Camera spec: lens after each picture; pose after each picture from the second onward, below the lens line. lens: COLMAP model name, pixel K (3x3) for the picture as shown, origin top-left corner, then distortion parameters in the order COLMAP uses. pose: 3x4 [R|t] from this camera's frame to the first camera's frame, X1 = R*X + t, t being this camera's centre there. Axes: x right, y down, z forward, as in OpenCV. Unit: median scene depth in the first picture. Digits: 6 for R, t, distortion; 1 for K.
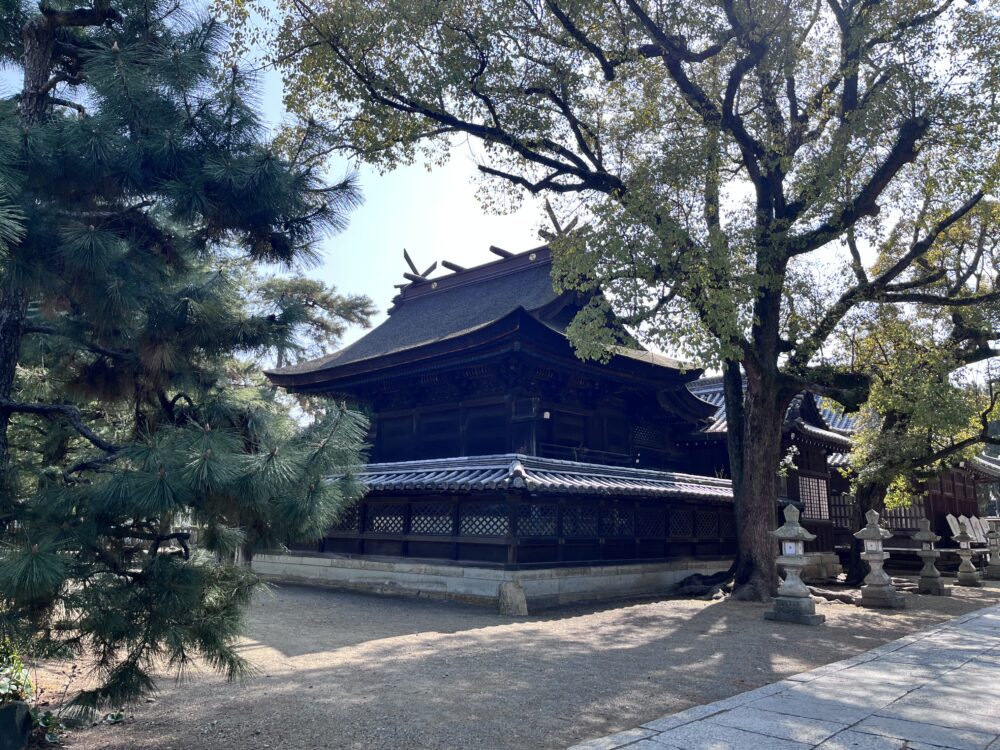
lens RADIAL K [[722.4, 0, 500.0], [0, 722.4, 375.0], [0, 0, 1]] dist [0.023592, -0.065822]
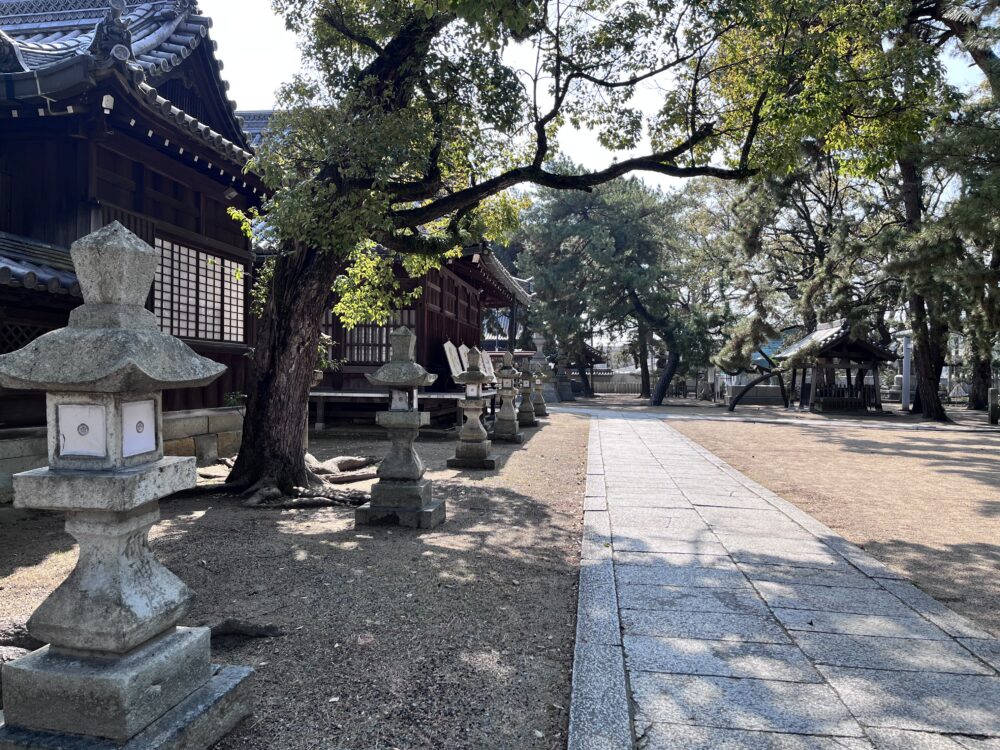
lens RADIAL K [[722.4, 0, 500.0], [0, 722.4, 375.0], [0, 0, 1]] dist [0.023592, -0.065822]
pose [[0.805326, -0.009528, 0.592755, 0.336744], [-0.118679, 0.977039, 0.176945, 0.125370], [-0.580831, -0.212846, 0.785705, 0.558140]]
